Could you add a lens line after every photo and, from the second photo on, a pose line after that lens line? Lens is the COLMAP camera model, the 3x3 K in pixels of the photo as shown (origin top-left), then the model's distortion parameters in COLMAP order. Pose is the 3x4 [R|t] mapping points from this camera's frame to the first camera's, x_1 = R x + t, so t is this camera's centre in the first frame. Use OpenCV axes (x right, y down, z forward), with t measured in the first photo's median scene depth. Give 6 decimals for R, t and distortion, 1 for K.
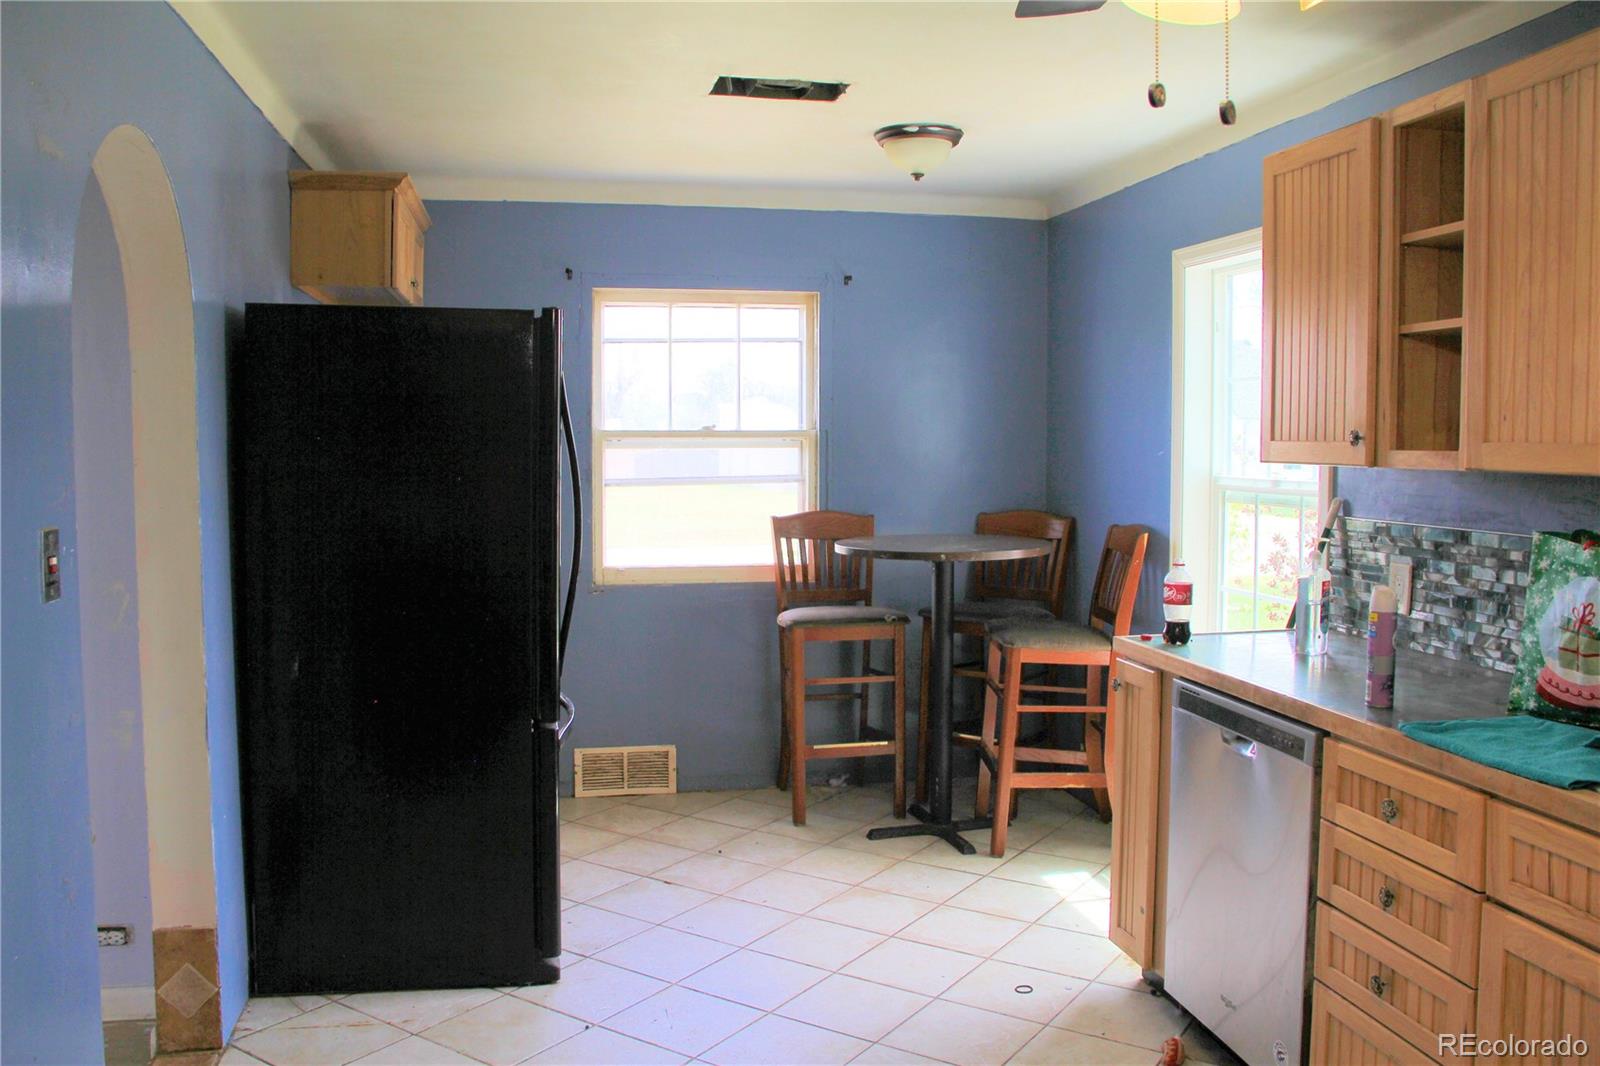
lens RADIAL K [[1329.5, 0, 813.2], [0, 1329.5, 535.5], [0, 0, 1]] dist [-0.181941, 0.150108]
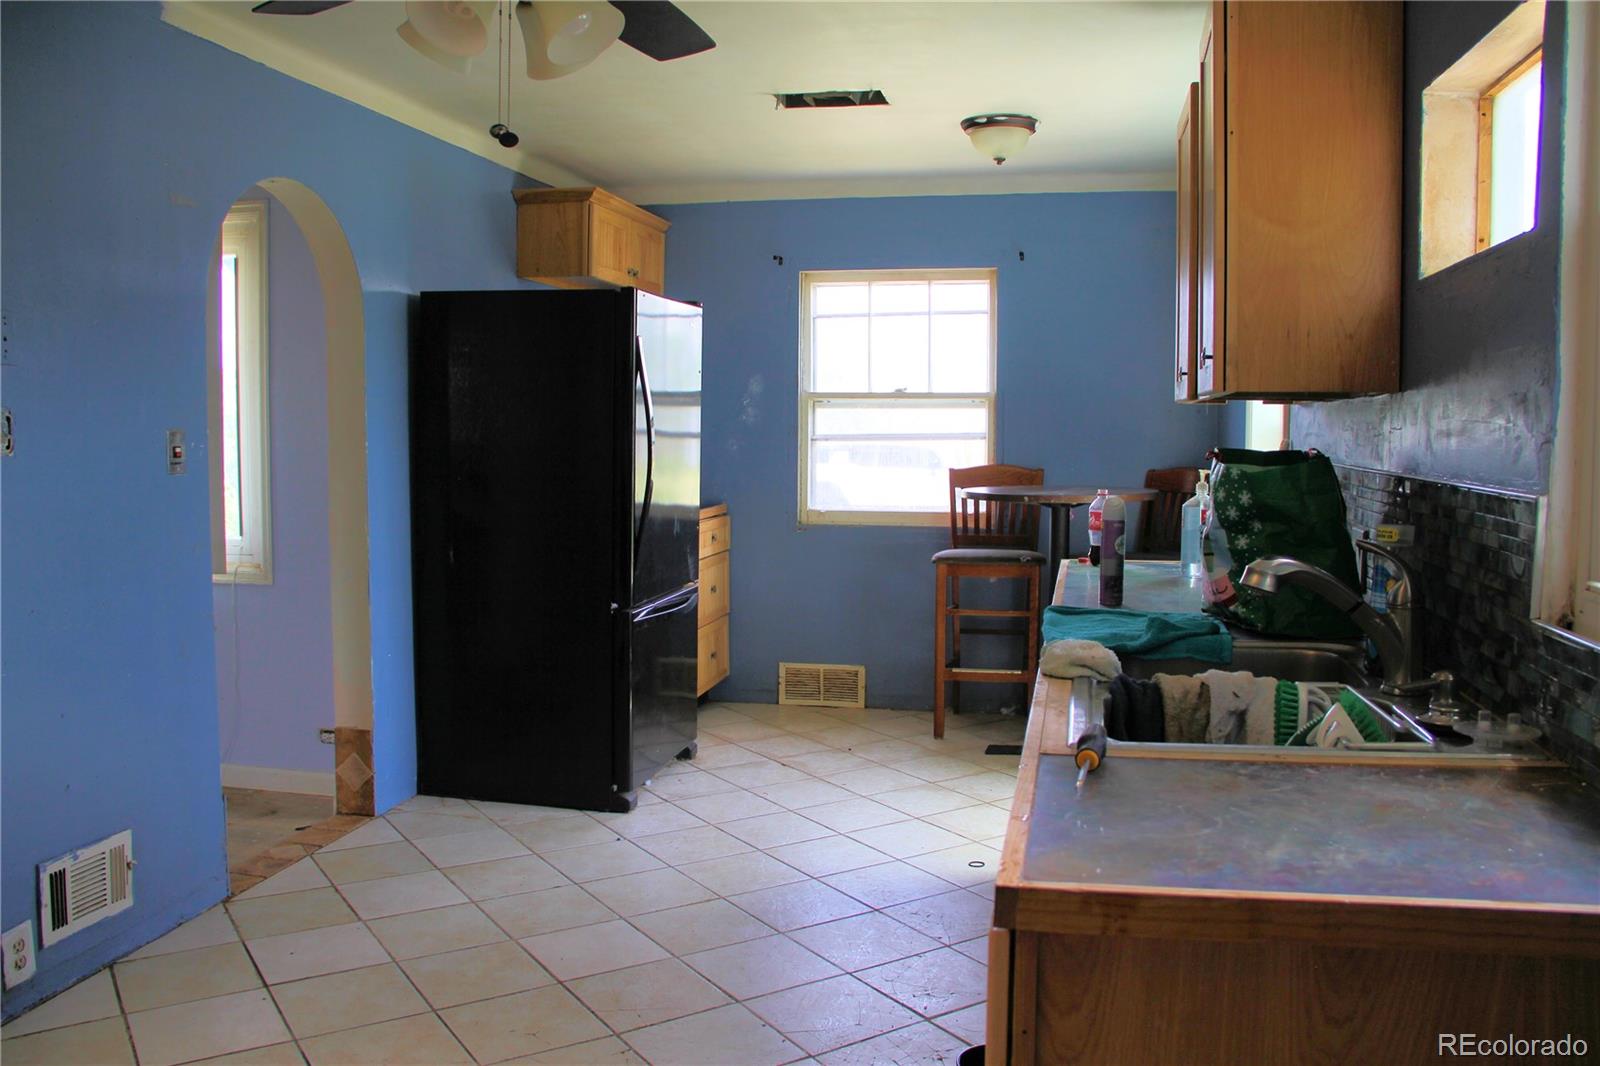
lens RADIAL K [[1329.5, 0, 813.2], [0, 1329.5, 535.5], [0, 0, 1]] dist [-0.181941, 0.150108]
pose [[0.917984, 0.034102, -0.395148, 0.311584], [-0.031270, 0.999418, 0.013607, 0.031151], [0.395382, -0.000135, 0.918517, -0.079814]]
